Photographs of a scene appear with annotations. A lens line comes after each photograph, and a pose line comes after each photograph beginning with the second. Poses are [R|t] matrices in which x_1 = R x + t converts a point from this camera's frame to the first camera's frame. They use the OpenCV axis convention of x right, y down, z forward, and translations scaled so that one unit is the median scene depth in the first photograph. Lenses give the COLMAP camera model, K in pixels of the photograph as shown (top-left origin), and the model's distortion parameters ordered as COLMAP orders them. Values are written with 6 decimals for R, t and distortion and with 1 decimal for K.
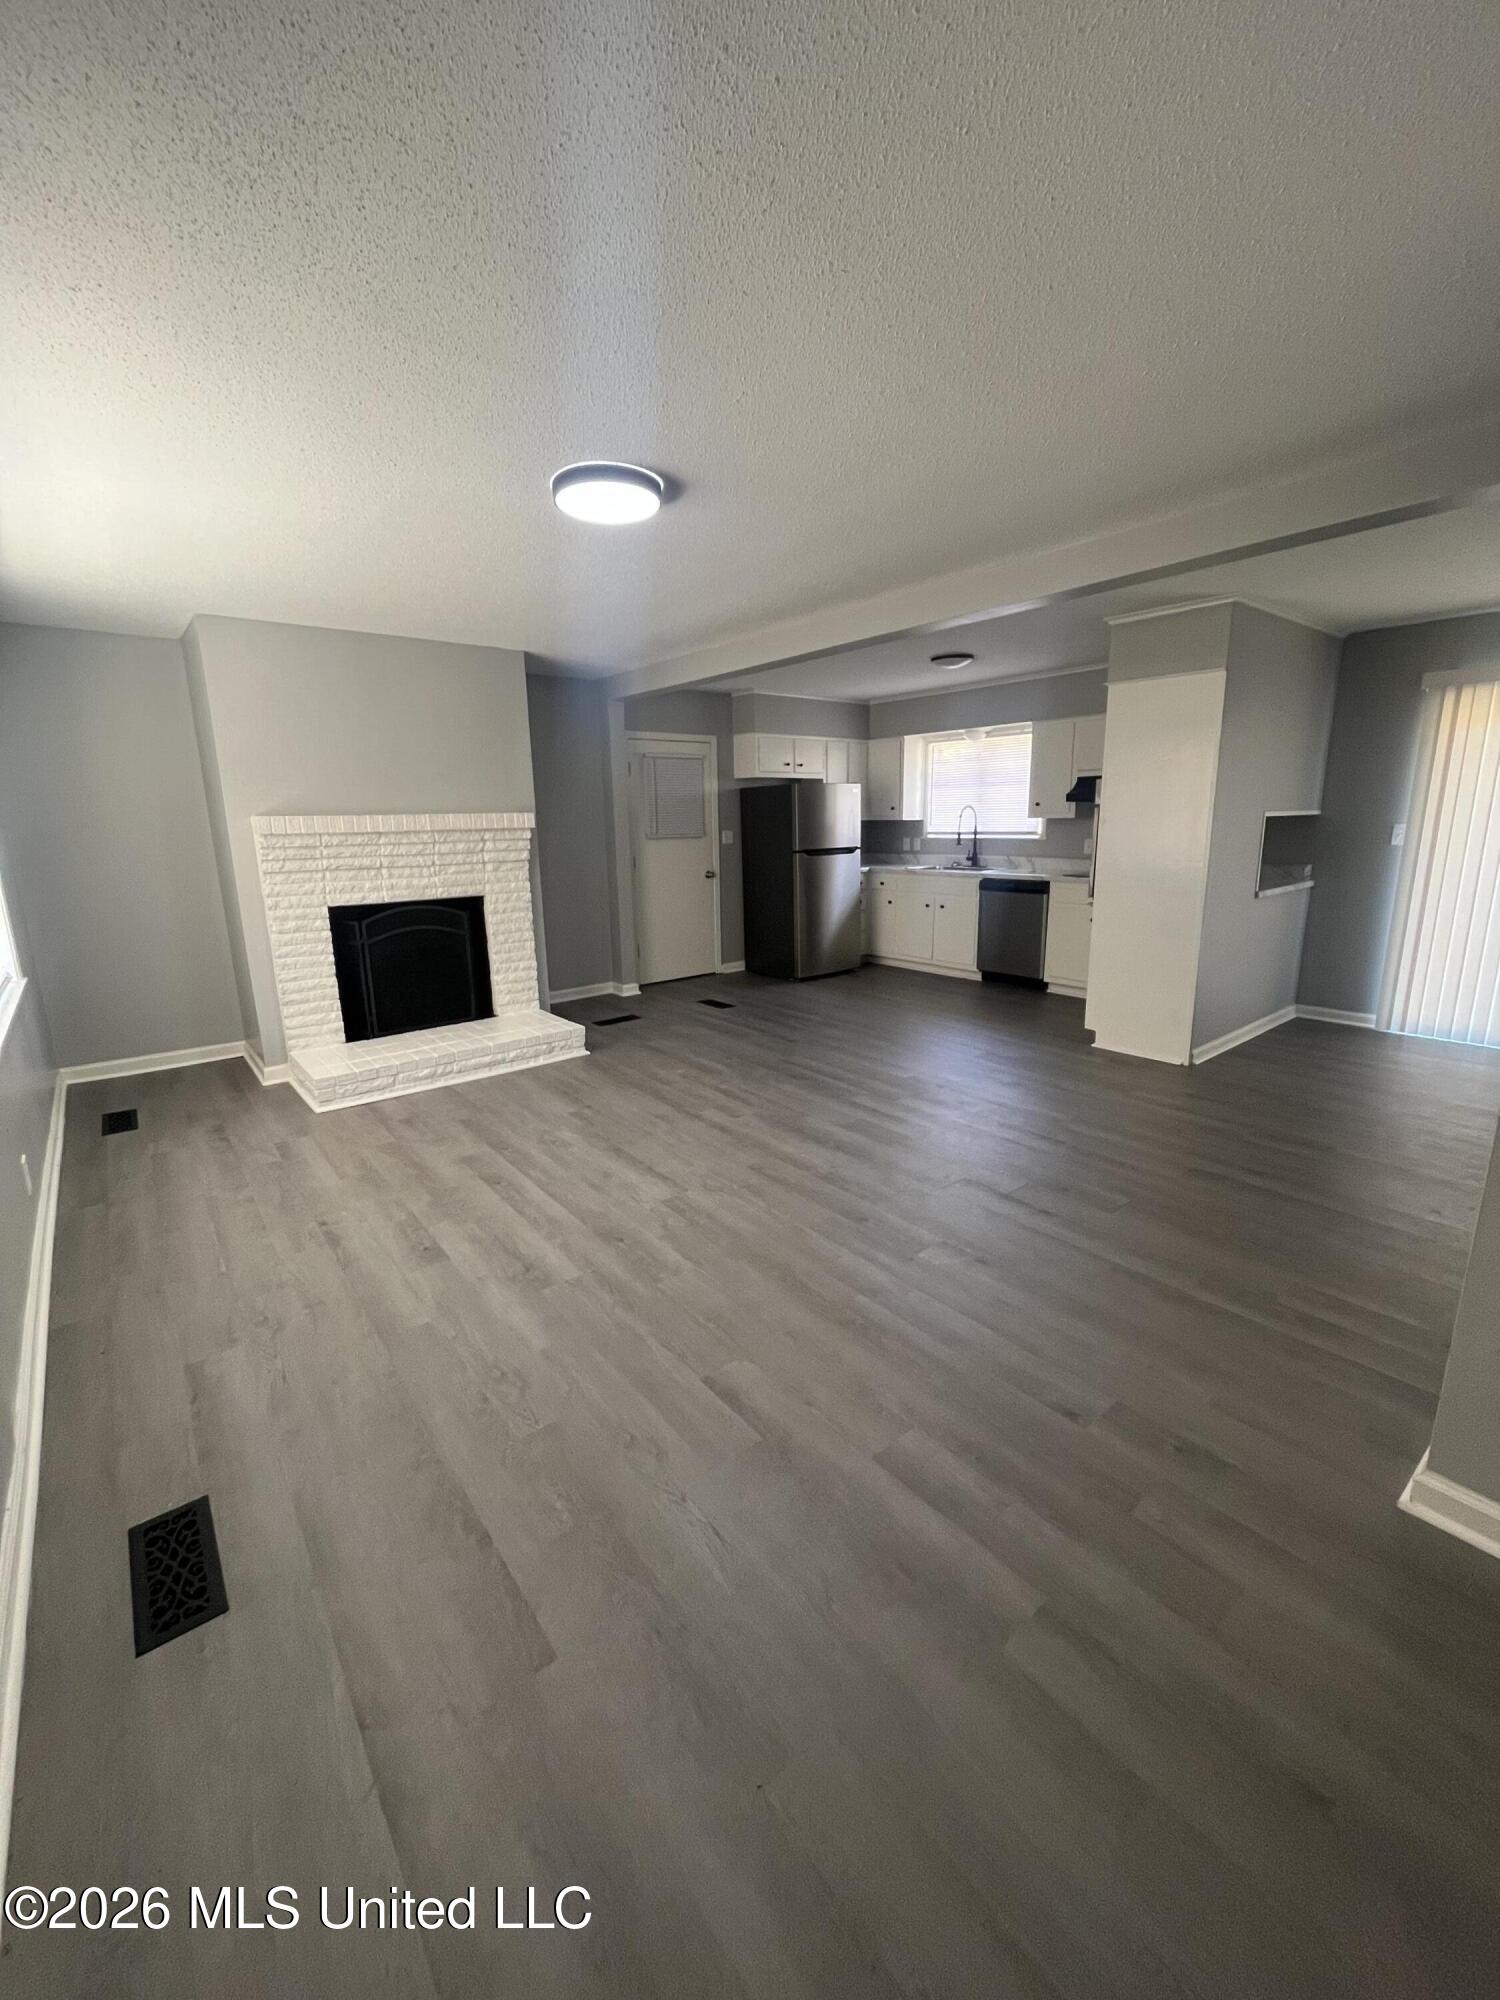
lens RADIAL K [[811.7, 0, 750.0], [0, 811.7, 1000.0], [0, 0, 1]] dist [-0.002333, -0.000222]
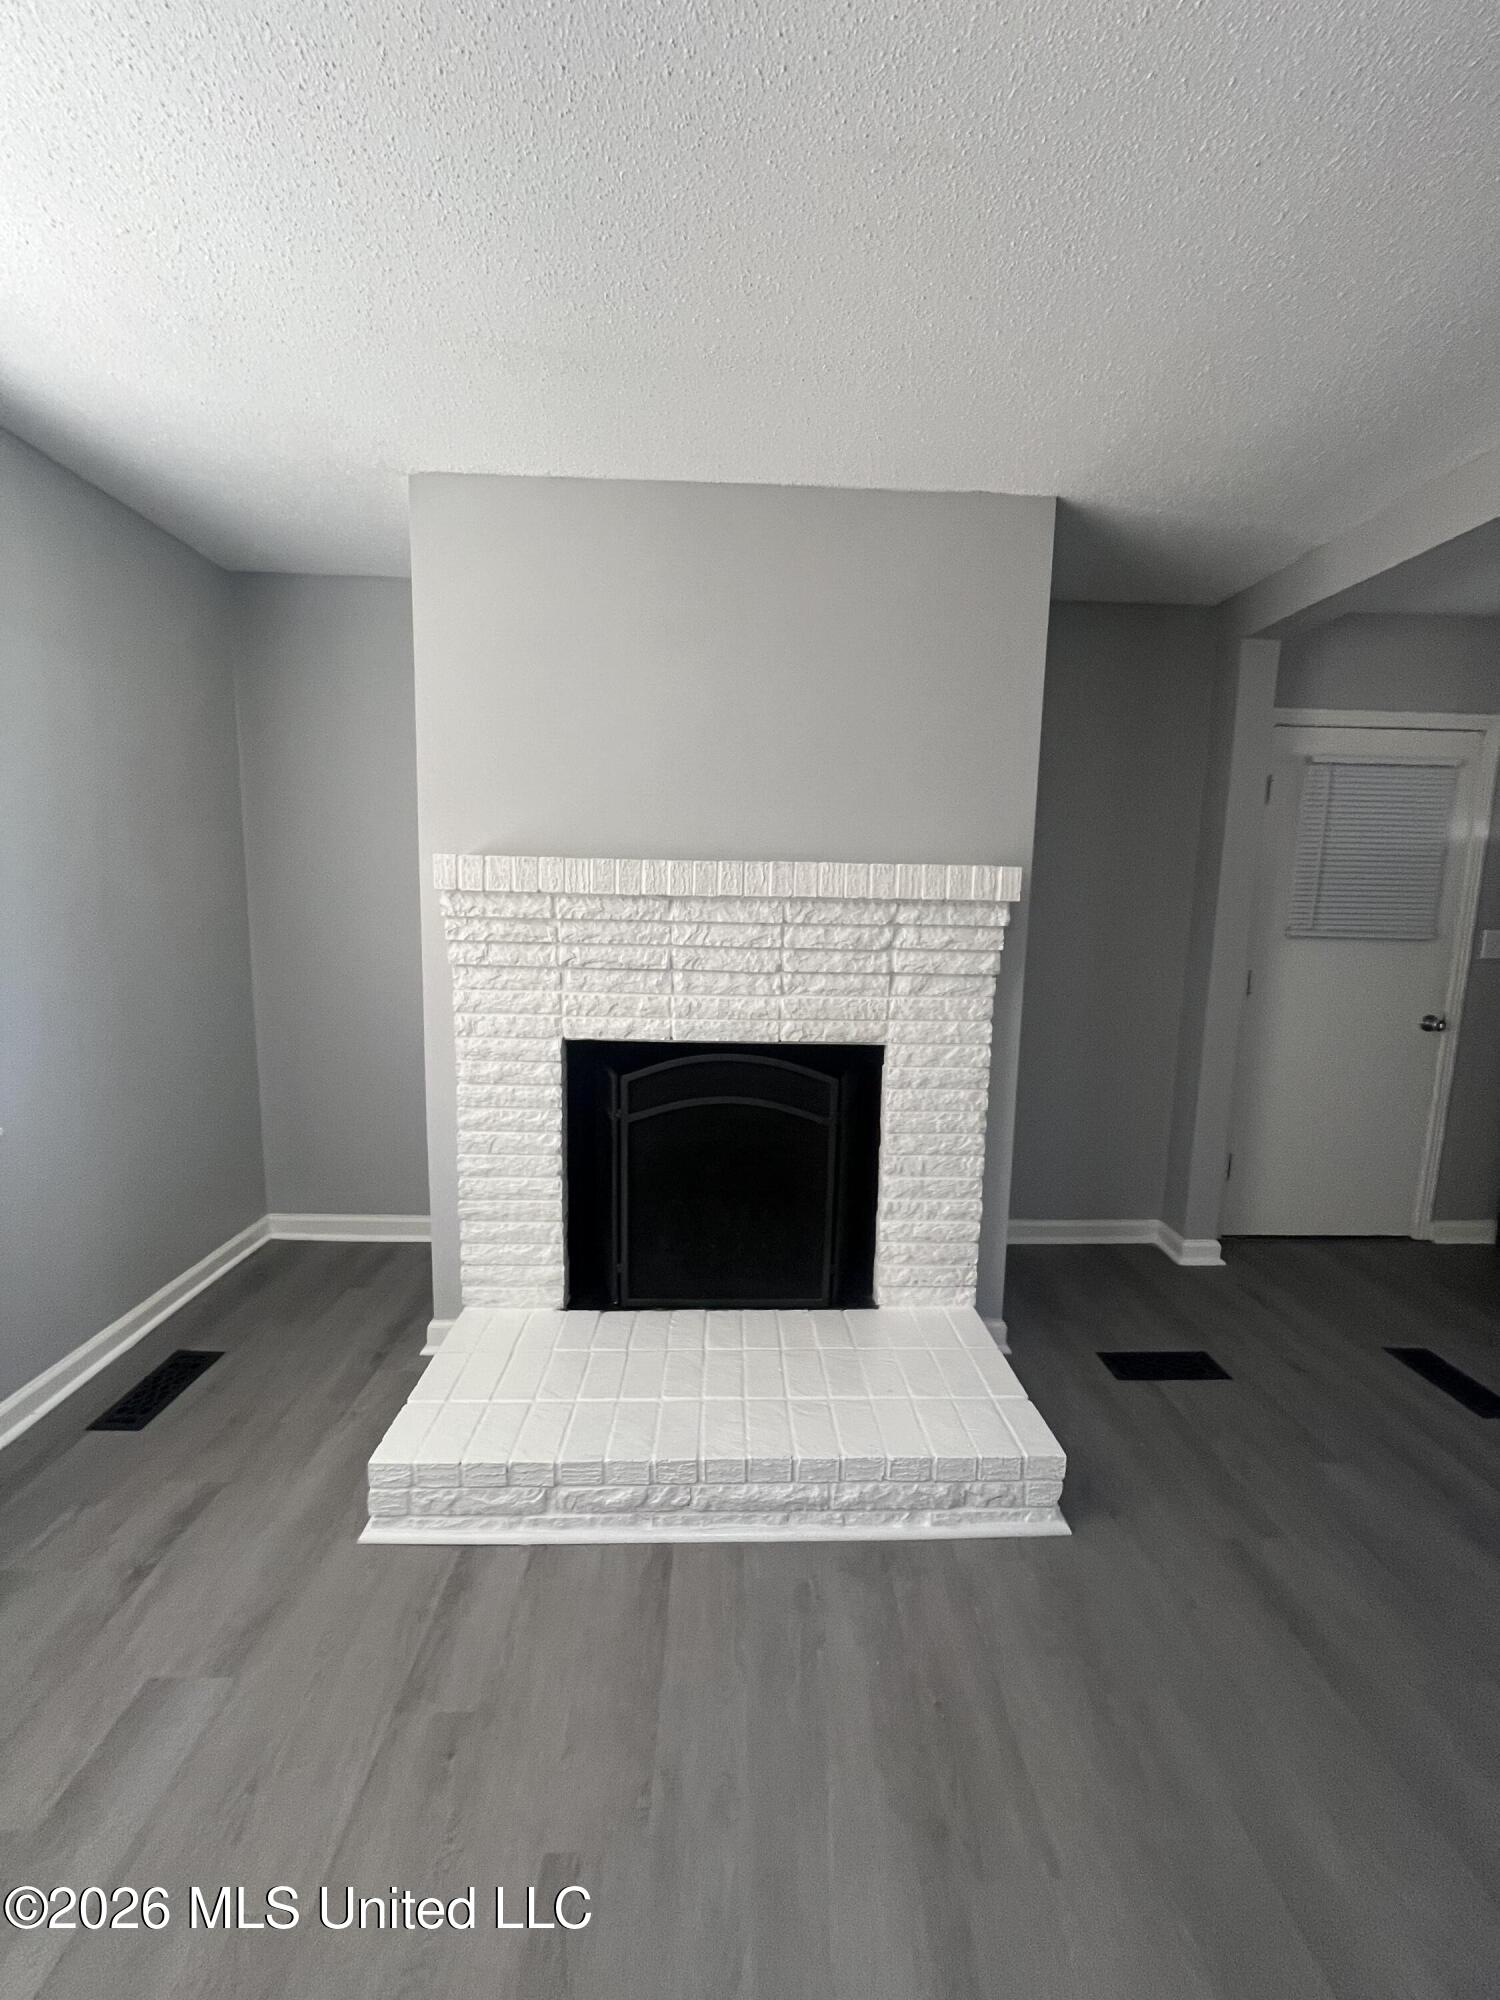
lens RADIAL K [[811.7, 0, 750.0], [0, 811.7, 1000.0], [0, 0, 1]] dist [-0.002333, -0.000222]
pose [[0.798896, 0.113366, -0.590688, -0.131509], [-0.166088, 0.985472, -0.035498, -0.132888], [0.578082, 0.126466, 0.806119, 0.628525]]
